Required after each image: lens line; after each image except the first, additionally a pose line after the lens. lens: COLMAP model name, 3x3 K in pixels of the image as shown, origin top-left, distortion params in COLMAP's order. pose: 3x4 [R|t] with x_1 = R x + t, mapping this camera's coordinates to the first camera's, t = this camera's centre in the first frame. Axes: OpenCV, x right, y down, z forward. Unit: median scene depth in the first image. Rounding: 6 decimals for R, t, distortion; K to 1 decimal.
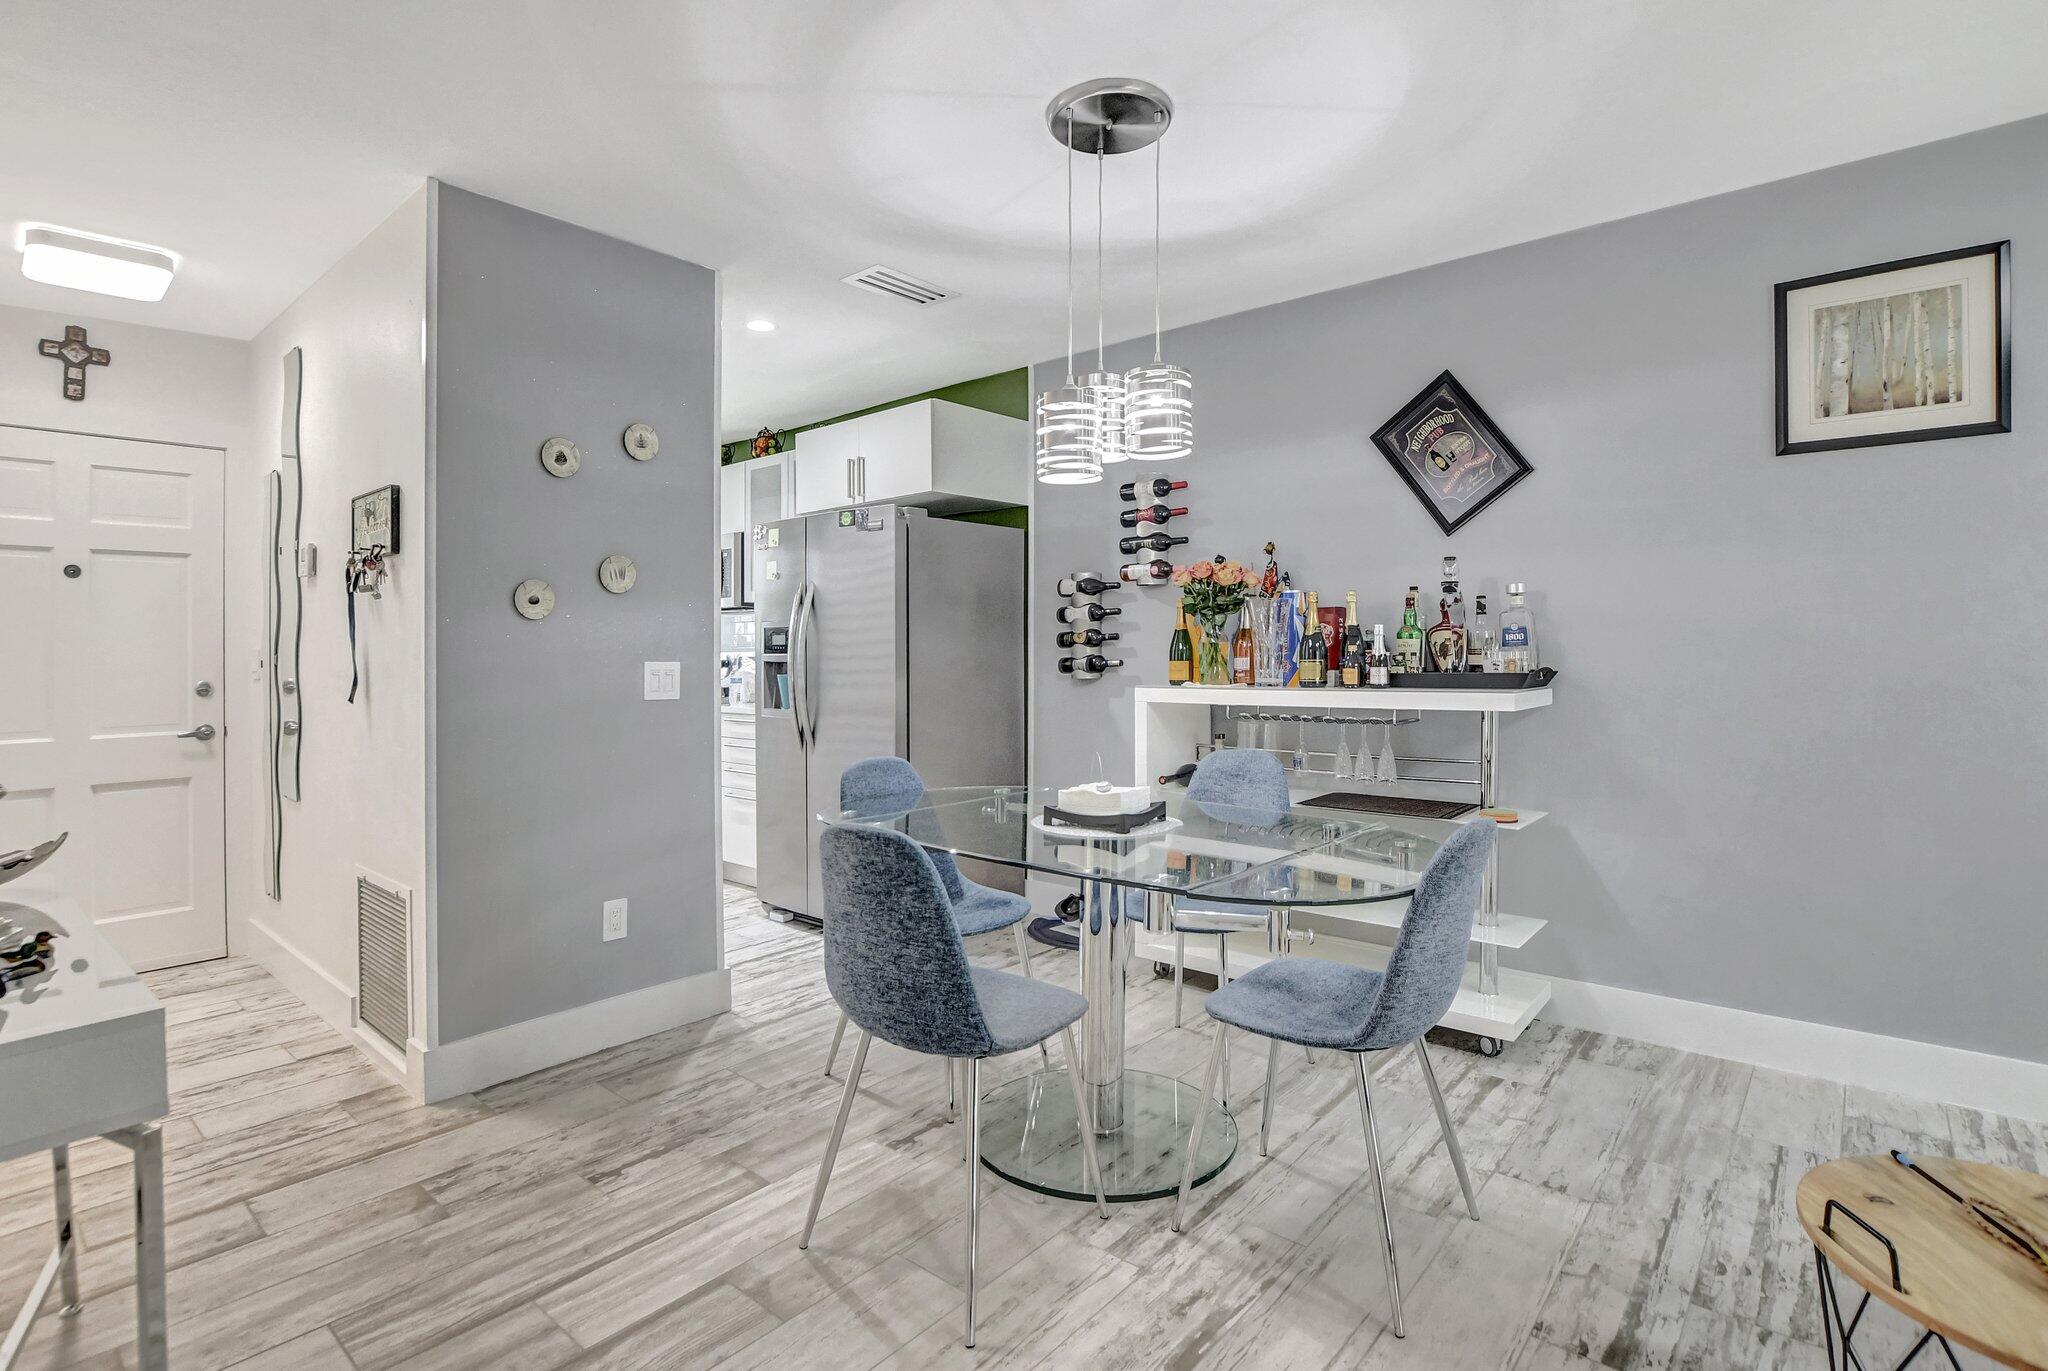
lens RADIAL K [[984.1, 0, 1021.5], [0, 984.1, 649.6], [0, 0, 1]] dist [-0.019704, 0.000649]
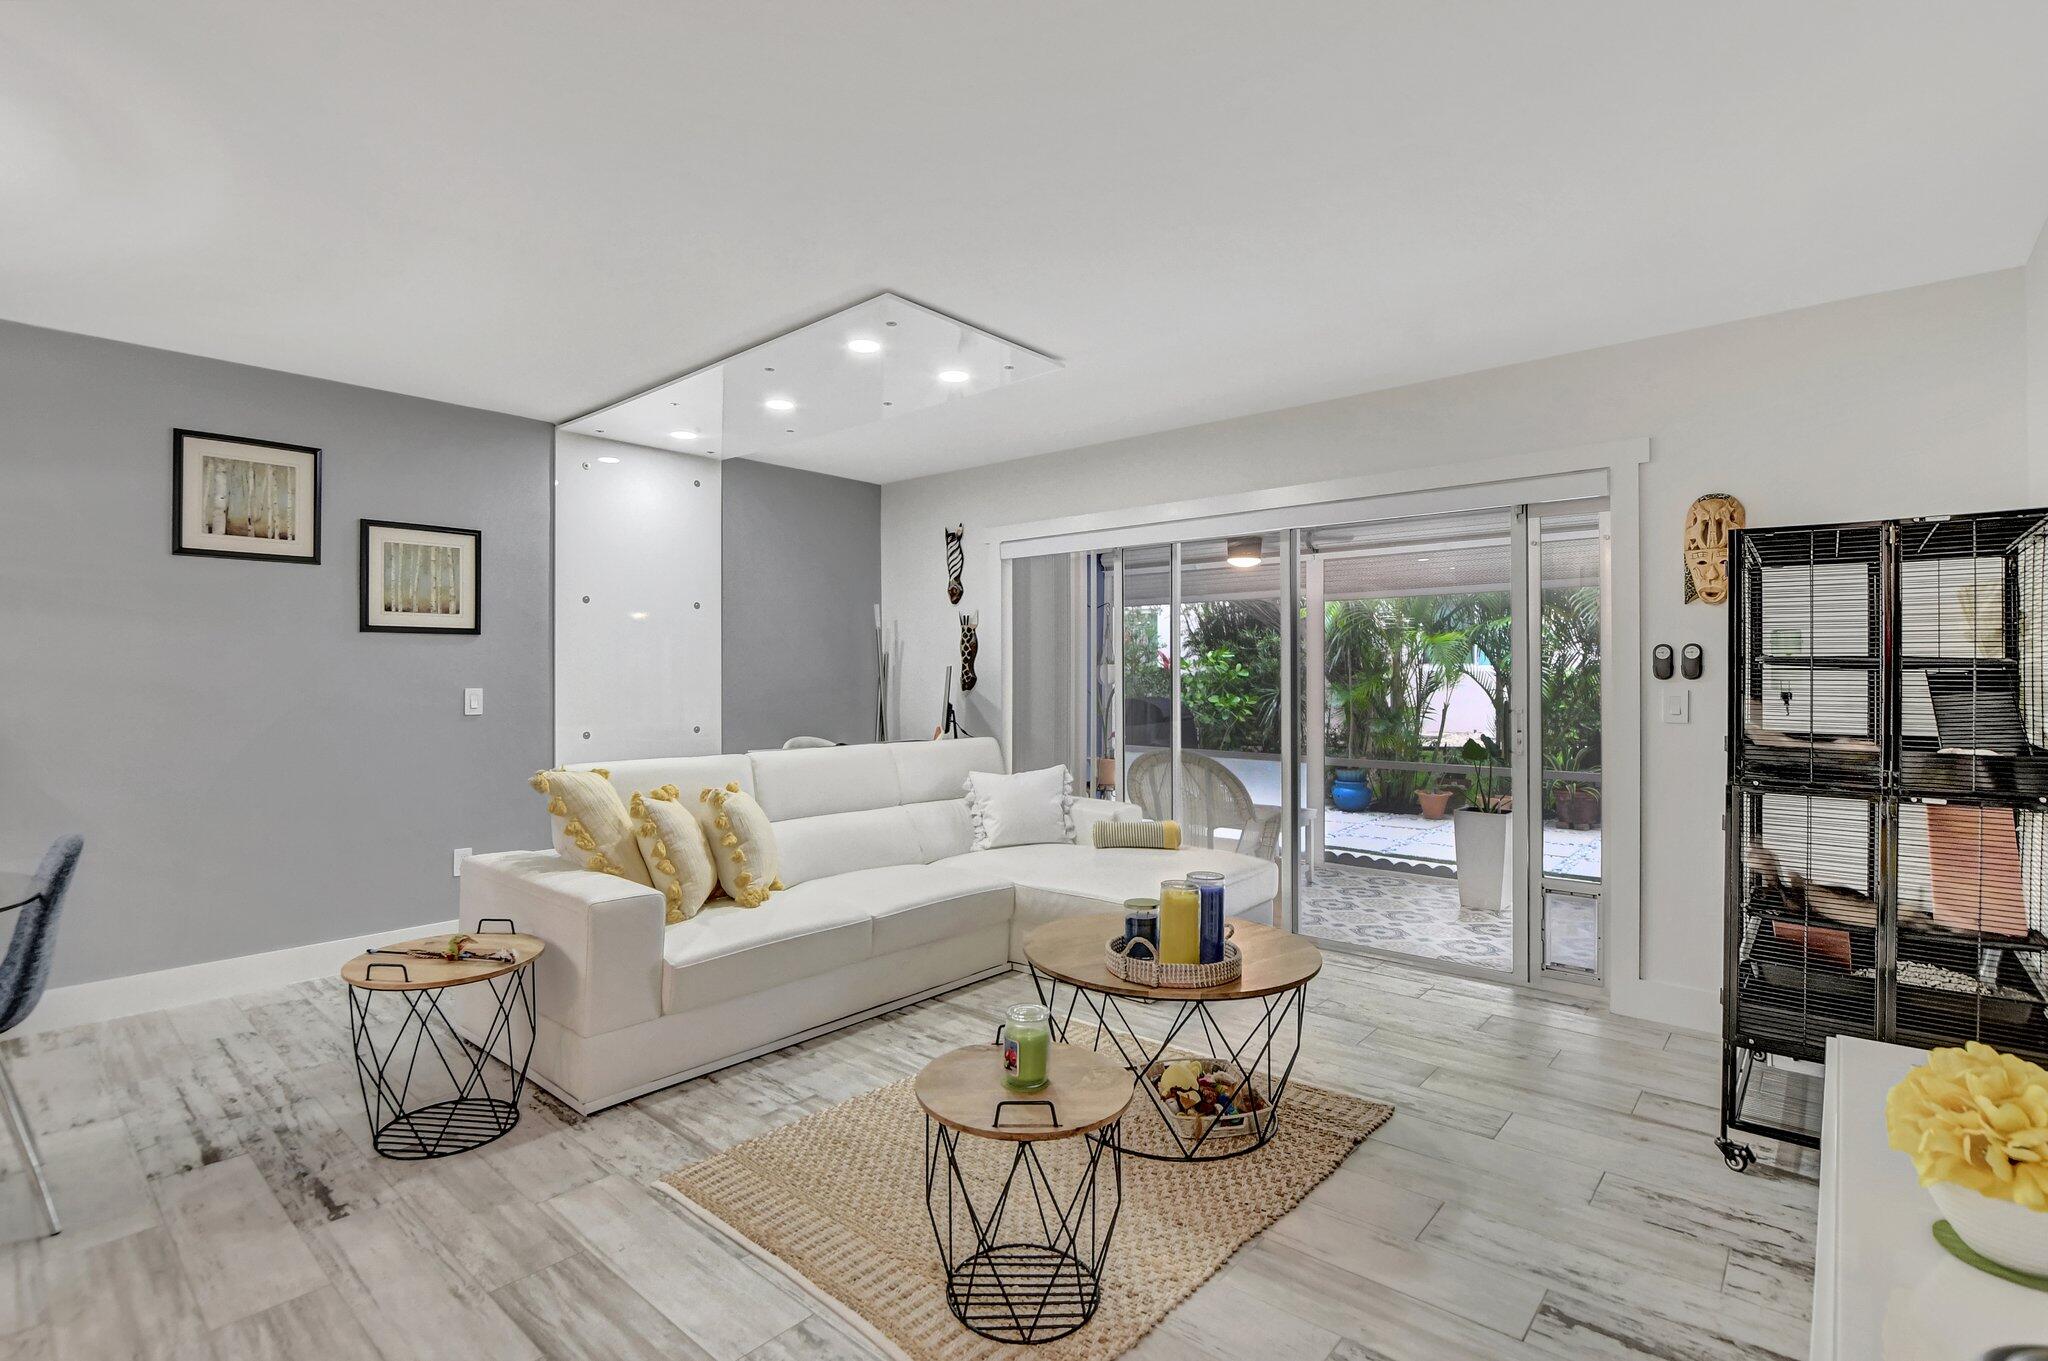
lens RADIAL K [[972.3, 0, 1016.8], [0, 972.3, 678.7], [0, 0, 1]] dist [-0.003480, -0.000386]
pose [[0.008031, 0.006291, 0.999948, -0.495256], [0.002614, 0.999977, -0.006312, -0.013481], [-0.999964, 0.002664, 0.008014, -0.163360]]
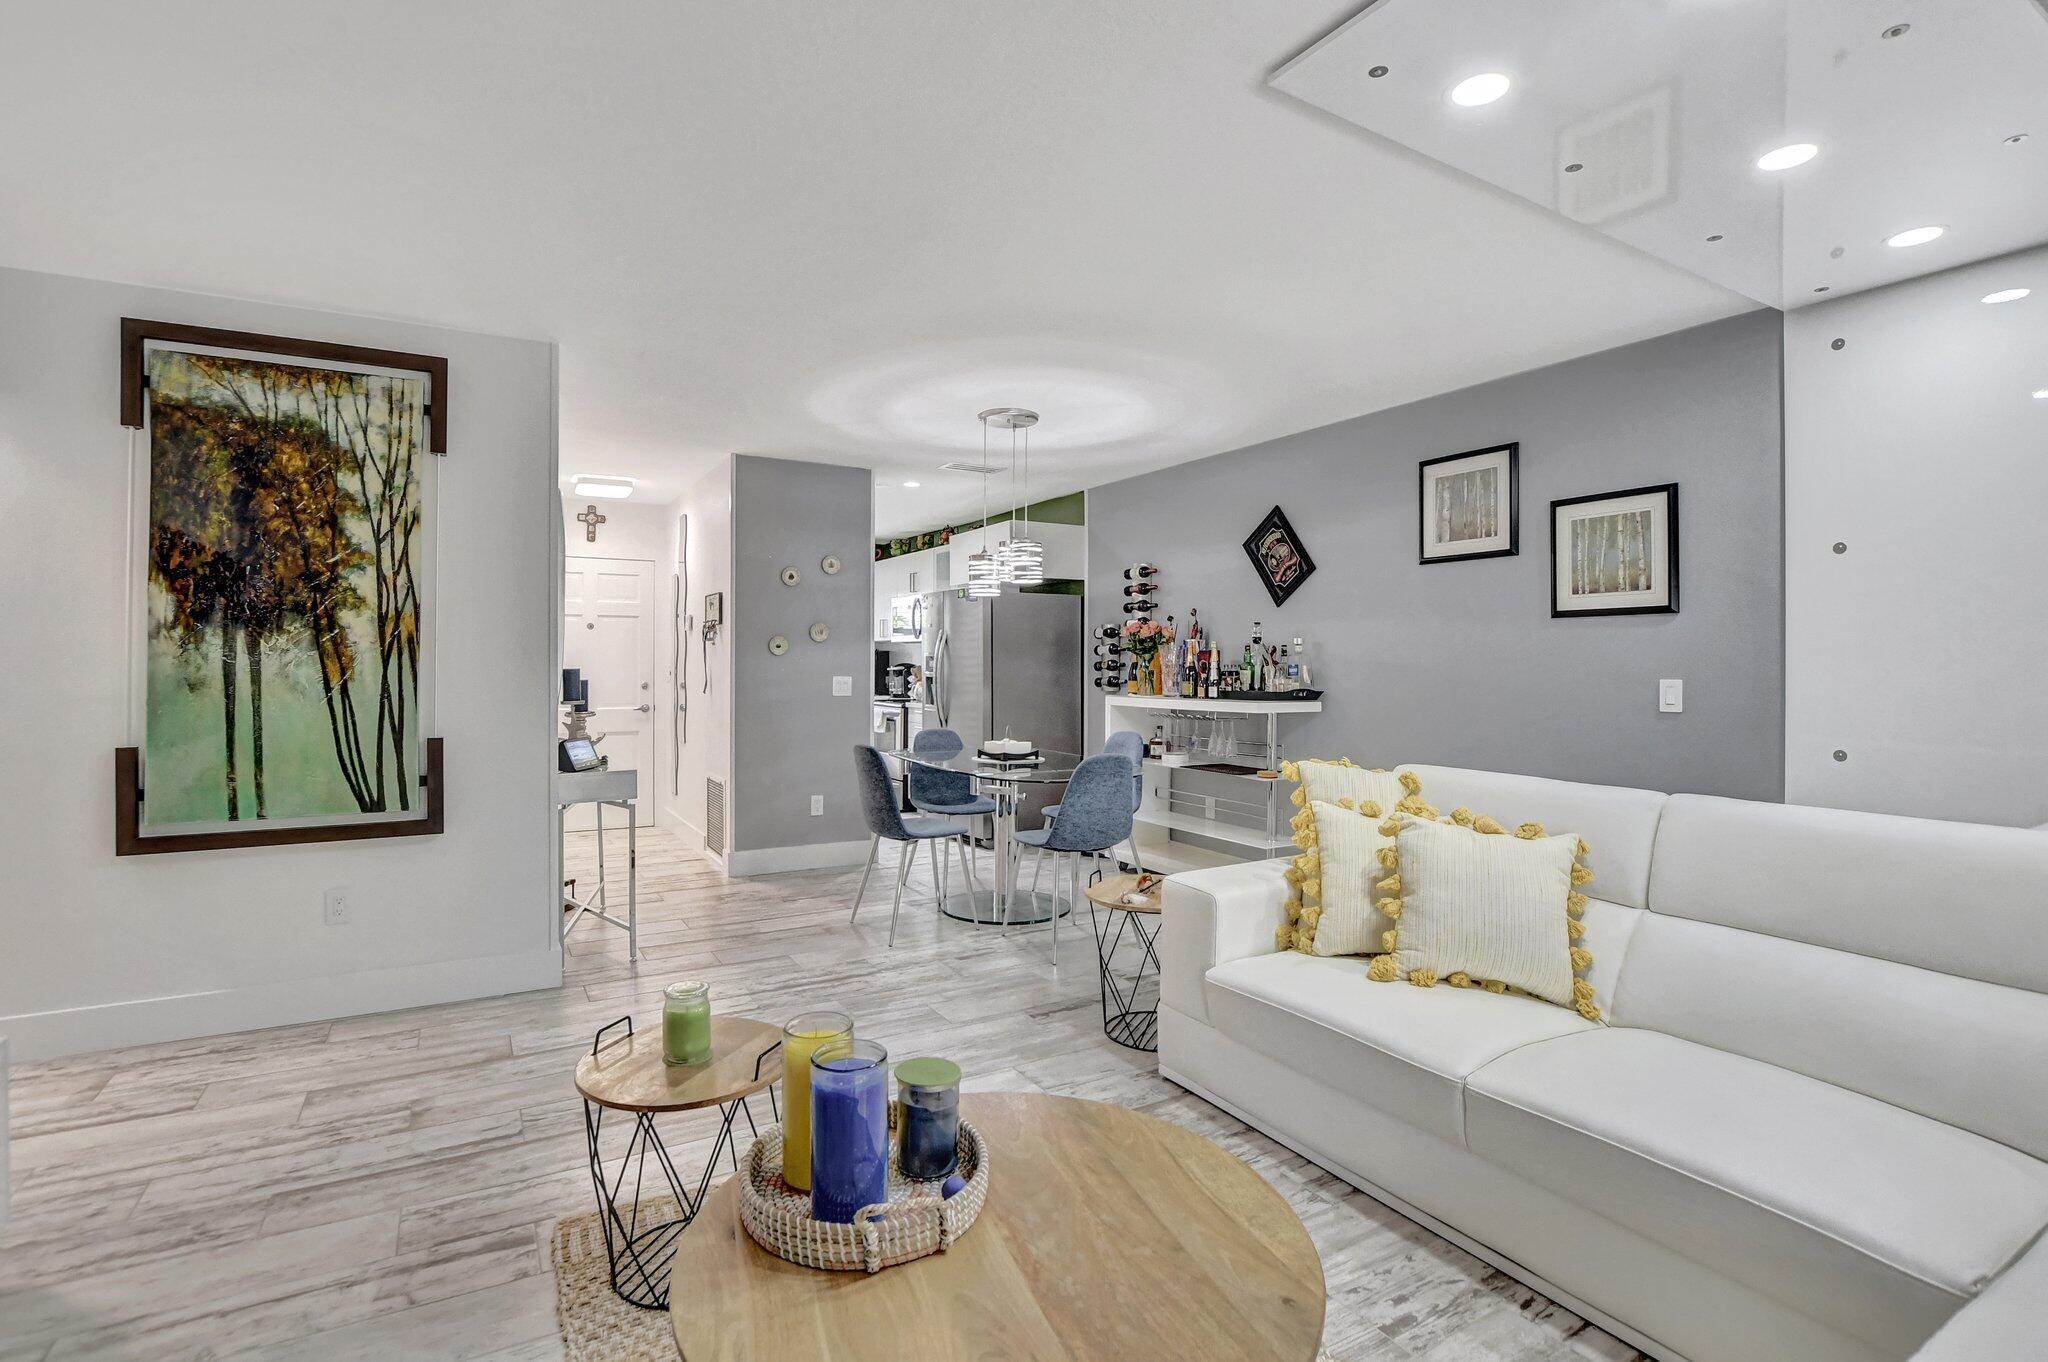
lens RADIAL K [[972.3, 0, 1016.8], [0, 972.3, 679.2], [0, 0, 1]] dist [-0.003480, -0.000386]
pose [[0.945185, 0.018081, -0.326034, 0.593142], [-0.012812, 0.999750, 0.018302, -0.021957], [0.326284, -0.013122, 0.945181, -0.713336]]
